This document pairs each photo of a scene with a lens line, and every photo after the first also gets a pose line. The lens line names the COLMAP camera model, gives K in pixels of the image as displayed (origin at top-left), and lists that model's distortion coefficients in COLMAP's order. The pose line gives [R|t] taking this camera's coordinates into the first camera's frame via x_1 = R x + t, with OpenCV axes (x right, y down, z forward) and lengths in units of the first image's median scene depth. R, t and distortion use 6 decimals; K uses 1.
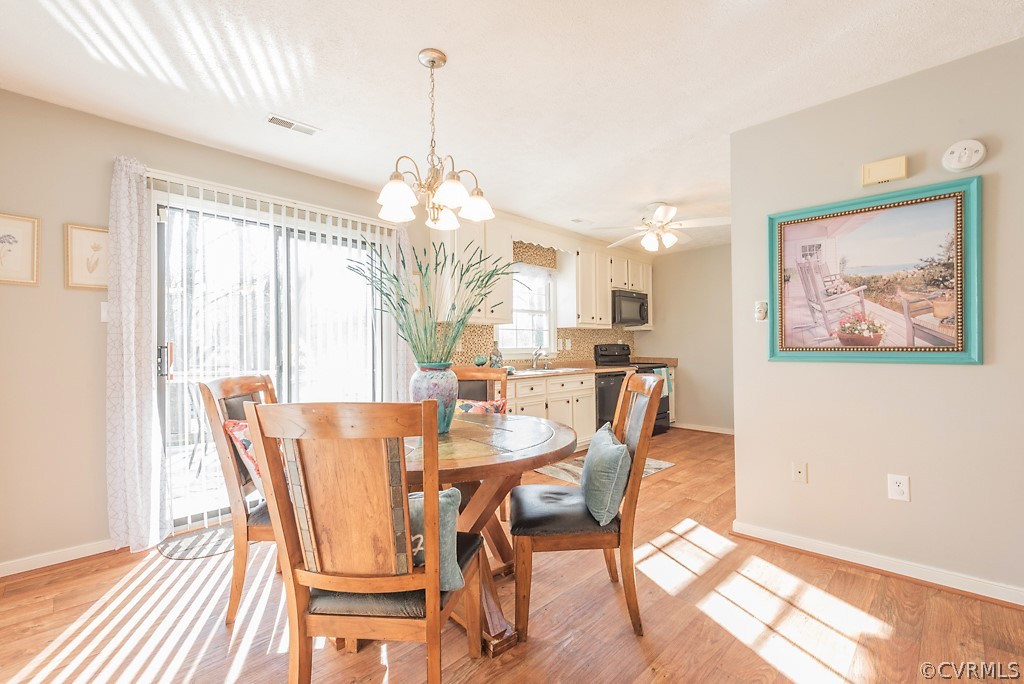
lens RADIAL K [[444.0, 0, 503.1], [0, 444.0, 344.5], [0, 0, 1]] dist [0.002212, 0.009742]
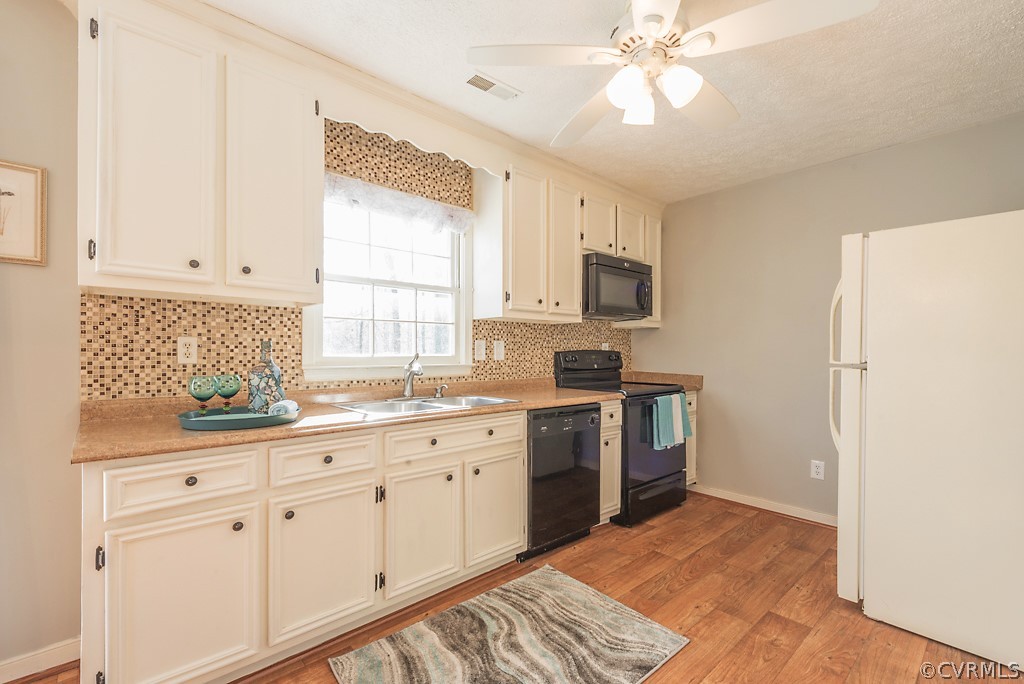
lens RADIAL K [[444.9, 0, 511.3], [0, 444.9, 349.6], [0, 0, 1]] dist [0.009548, -0.000133]
pose [[0.998965, 0.010585, -0.044239, 0.227708], [-0.010466, 0.999941, 0.002905, -0.003347], [0.044267, -0.002439, 0.999017, 0.548220]]
